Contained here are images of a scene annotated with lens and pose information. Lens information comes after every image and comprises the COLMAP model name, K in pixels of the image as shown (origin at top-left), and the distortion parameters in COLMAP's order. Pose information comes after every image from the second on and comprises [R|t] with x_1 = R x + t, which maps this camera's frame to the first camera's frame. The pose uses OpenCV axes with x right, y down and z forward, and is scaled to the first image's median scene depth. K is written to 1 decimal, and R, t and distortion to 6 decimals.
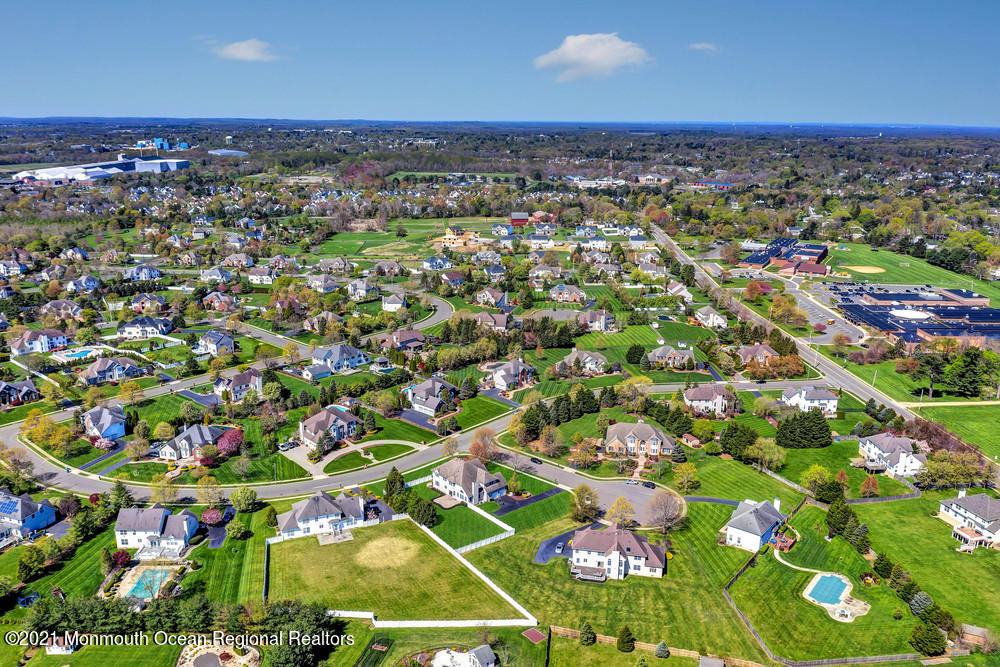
lens RADIAL K [[789.6, 0, 496.6], [0, 789.6, 331.3], [0, 0, 1]] dist [-0.019101, 0.000361]
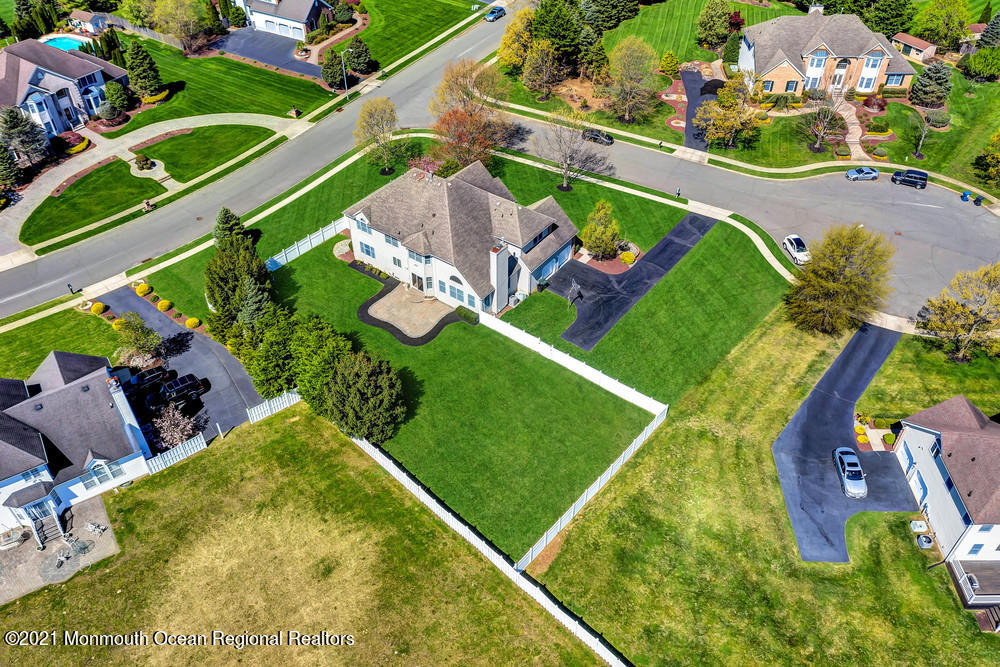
lens RADIAL K [[789.6, 0, 498.1], [0, 789.6, 337.3], [0, 0, 1]] dist [-0.019101, 0.000361]
pose [[0.981505, -0.137741, 0.132952, -0.066288], [0.061095, 0.883544, 0.464347, 0.069401], [-0.181428, -0.447636, 0.875618, 0.641222]]
